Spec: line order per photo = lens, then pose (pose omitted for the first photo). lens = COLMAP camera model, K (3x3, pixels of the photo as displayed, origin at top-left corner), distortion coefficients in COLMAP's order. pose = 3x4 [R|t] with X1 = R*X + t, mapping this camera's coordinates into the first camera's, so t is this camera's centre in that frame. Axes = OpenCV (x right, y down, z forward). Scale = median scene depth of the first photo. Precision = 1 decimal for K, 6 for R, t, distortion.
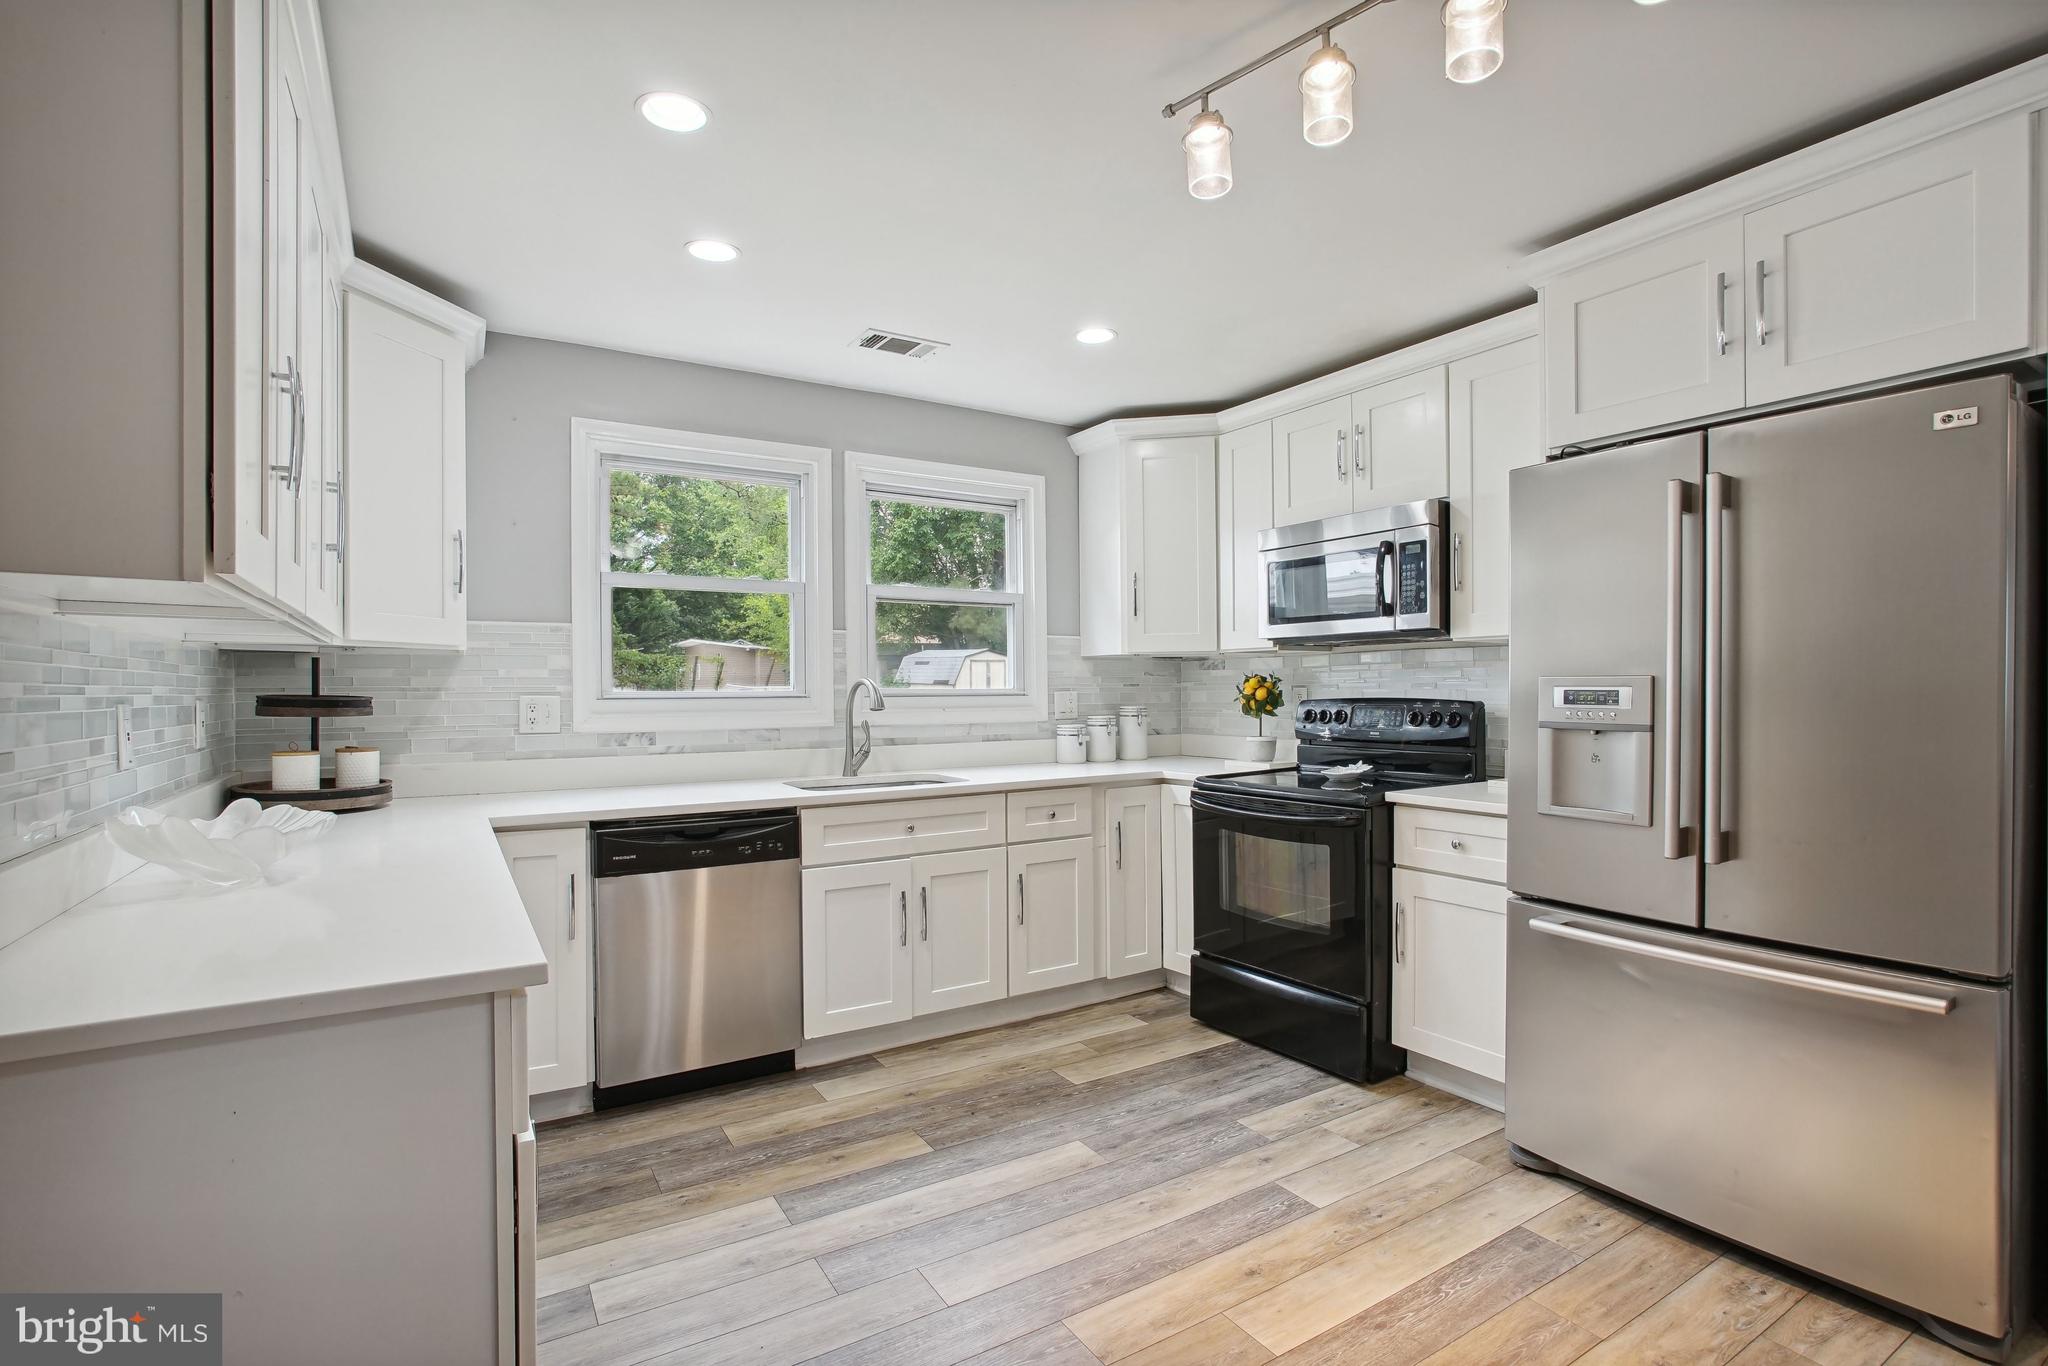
lens RADIAL K [[949.8, 0, 1029.3], [0, 949.8, 709.9], [0, 0, 1]] dist [-0.037495, 0.000600]
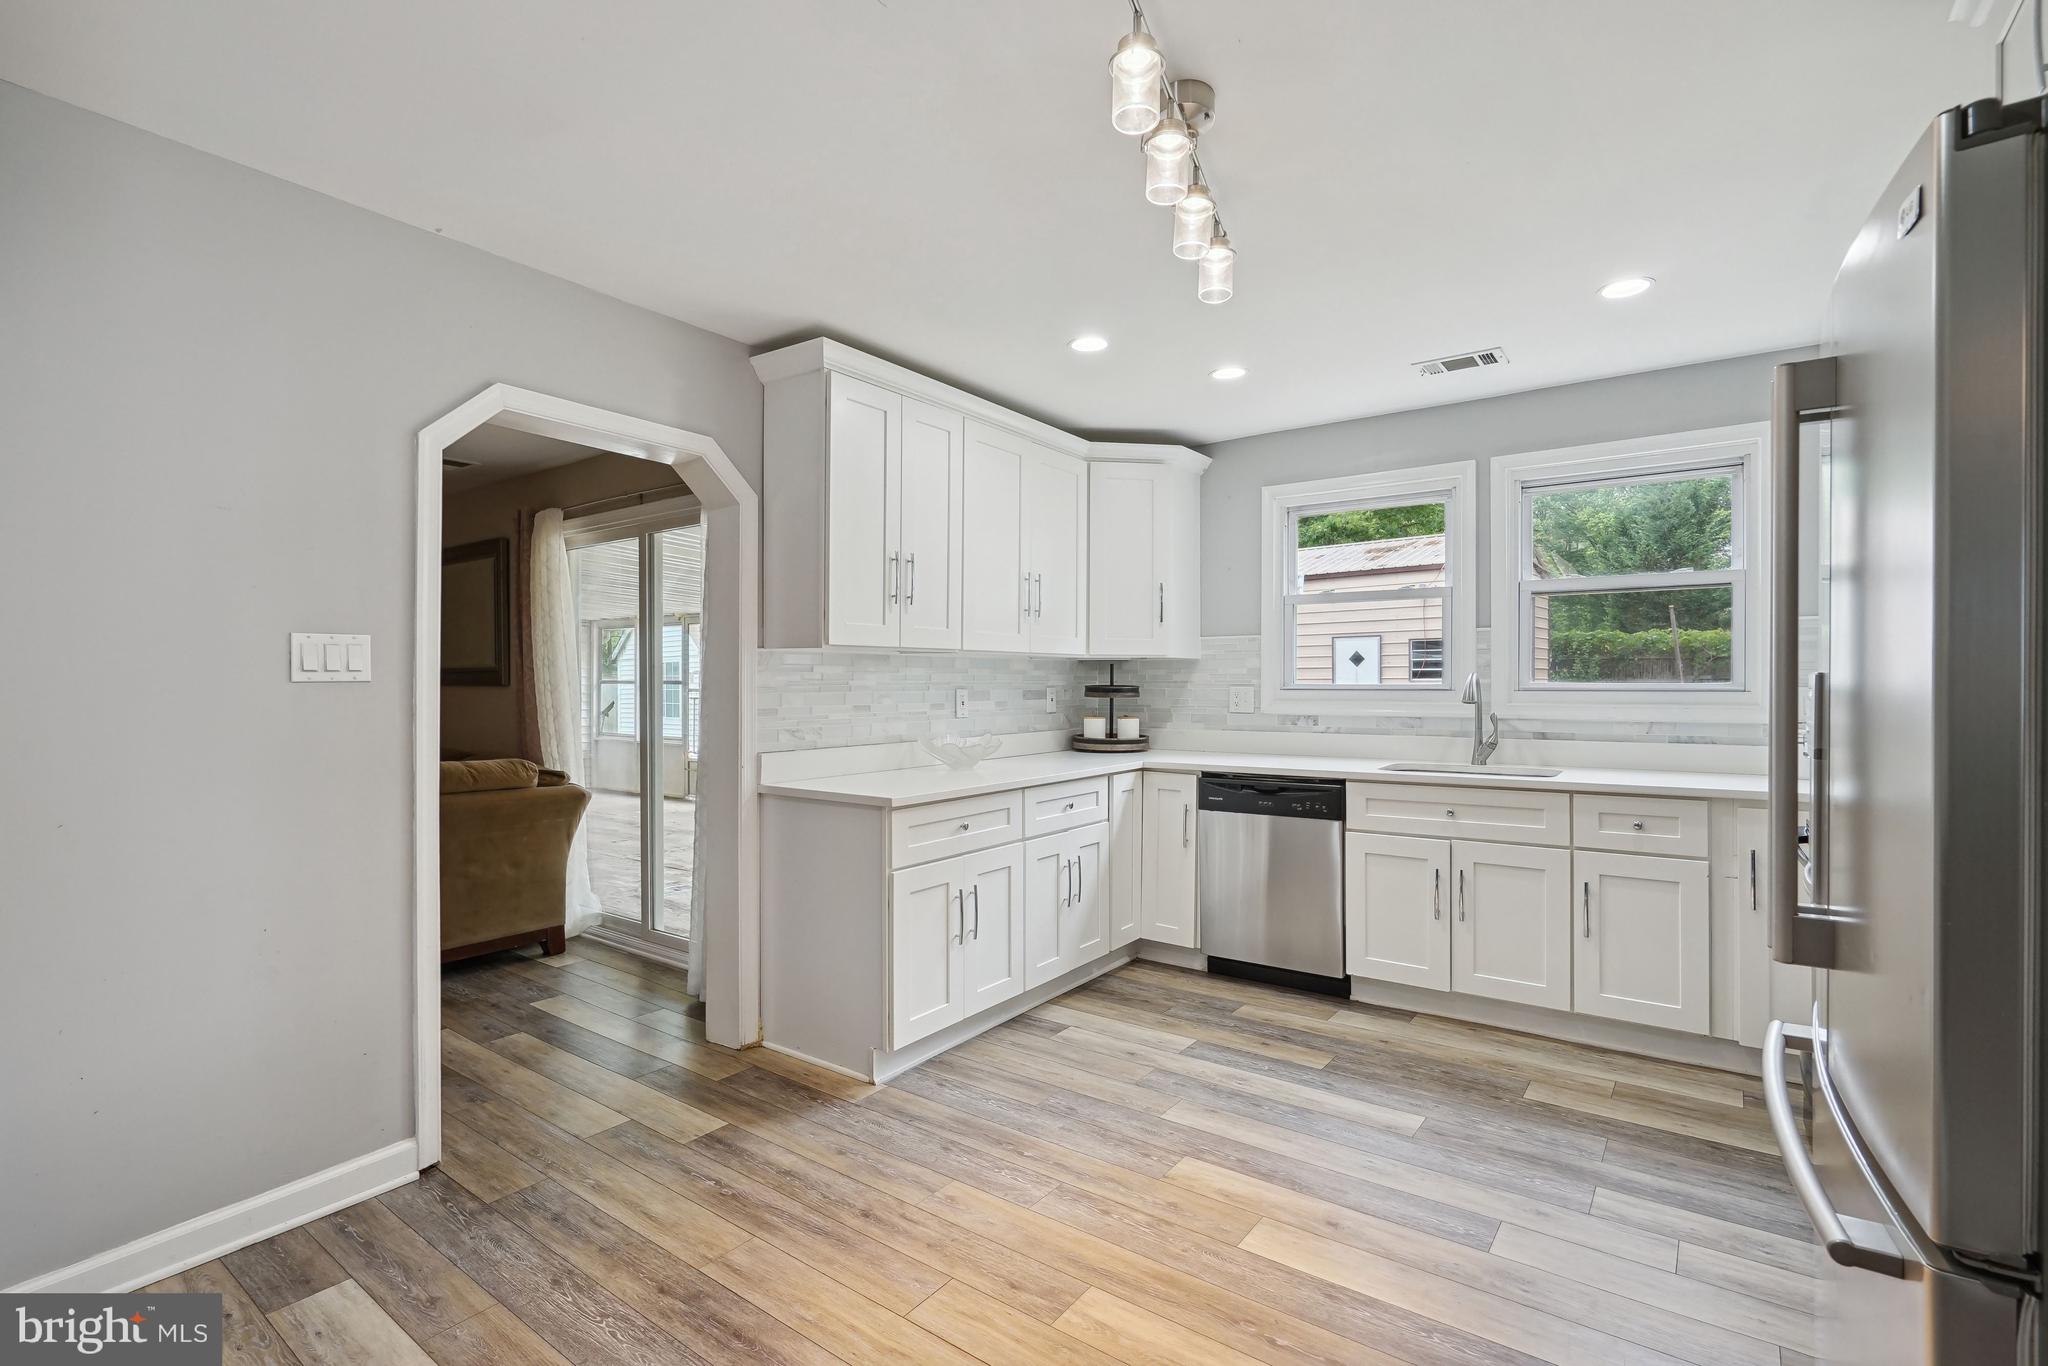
lens RADIAL K [[927.3, 0, 1022.6], [0, 927.3, 679.8], [0, 0, 1]] dist [0.002227, 0.000495]
pose [[0.382080, 0.001259, -0.924128, 0.736030], [-0.021372, 0.999744, -0.007474, -0.008695], [0.923882, 0.022606, 0.382009, 0.163464]]
